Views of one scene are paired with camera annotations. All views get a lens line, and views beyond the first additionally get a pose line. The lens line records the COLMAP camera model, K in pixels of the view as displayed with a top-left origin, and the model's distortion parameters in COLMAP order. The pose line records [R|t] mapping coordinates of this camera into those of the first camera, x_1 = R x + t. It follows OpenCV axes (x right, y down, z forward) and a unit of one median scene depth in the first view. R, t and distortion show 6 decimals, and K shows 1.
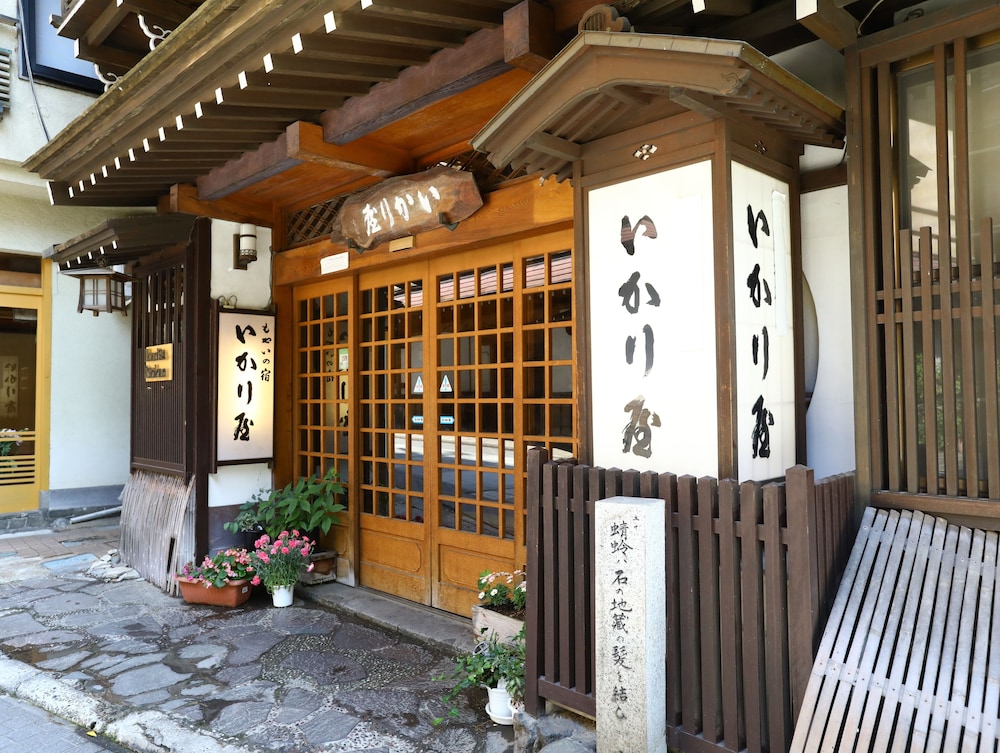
lens RADIAL K [[761.4, 0, 500.0], [0, 761.4, 376.5], [0, 0, 1]] dist [-0.053526, 0.089260]
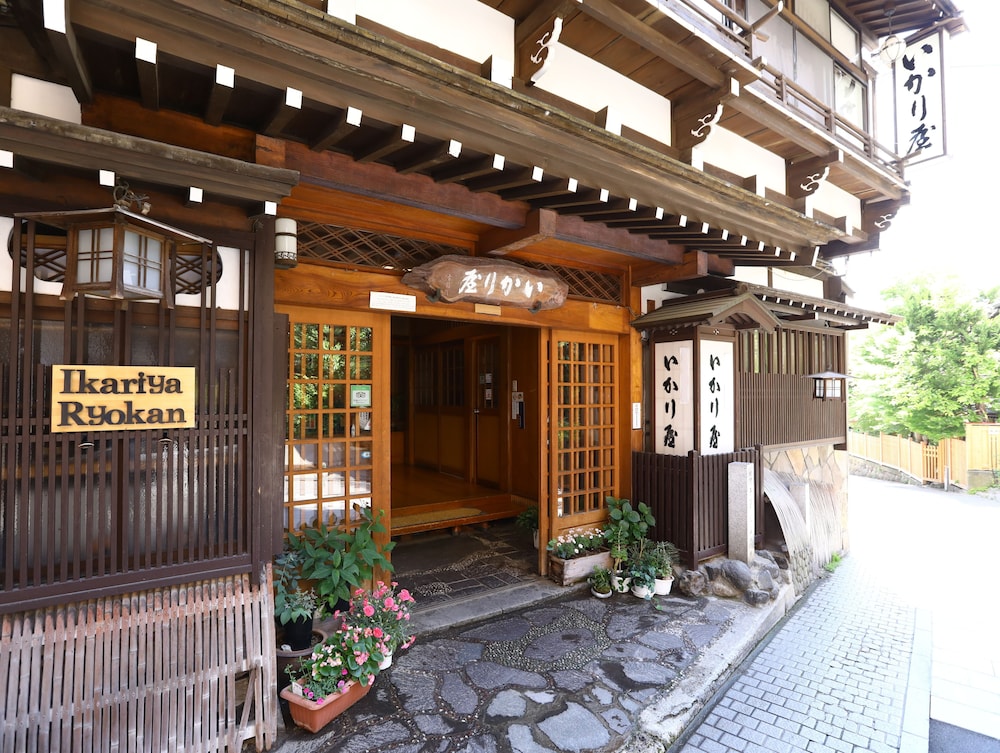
lens RADIAL K [[530.3, 0, 500.0], [0, 530.3, 376.5], [0, 0, 1]] dist [-0.058838, 0.024426]
pose [[0.151356, 0.030650, 0.988004, -1.129789], [-0.031204, 0.999169, -0.026216, -0.046706], [-0.987987, -0.026862, 0.152186, 0.962216]]
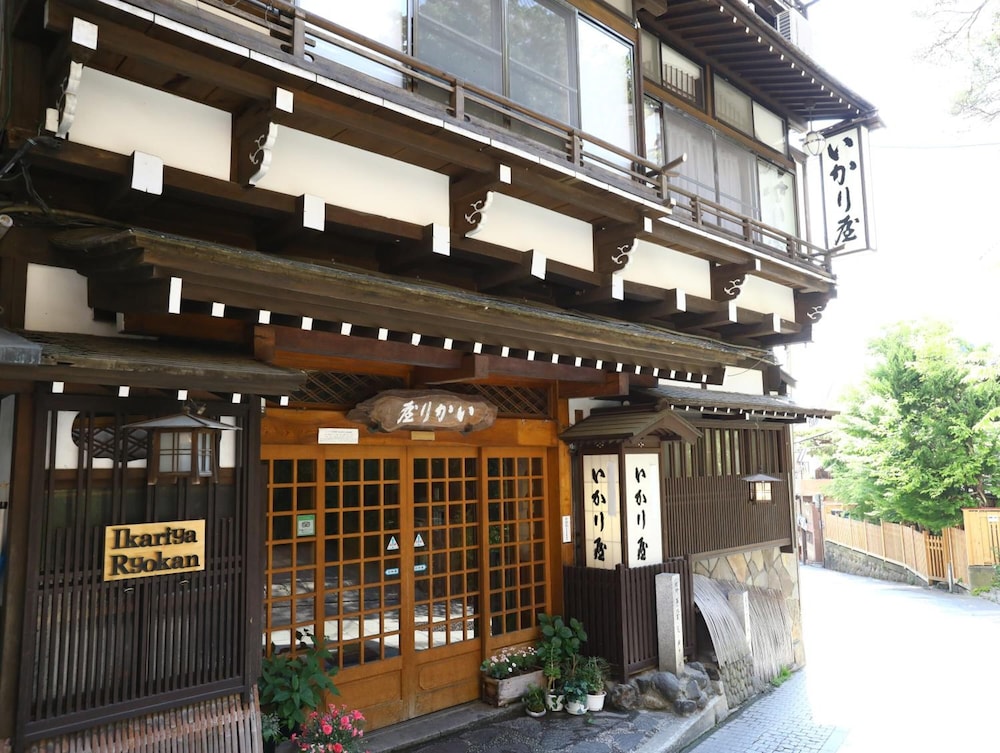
lens RADIAL K [[761.4, 0, 500.0], [0, 761.4, 376.5], [0, 0, 1]] dist [-0.053526, 0.089260]
pose [[0.001874, 0.120243, 0.992743, -1.654363], [-0.011288, 0.992684, -0.120215, -0.136013], [-0.999935, -0.010980, 0.003217, 0.984898]]
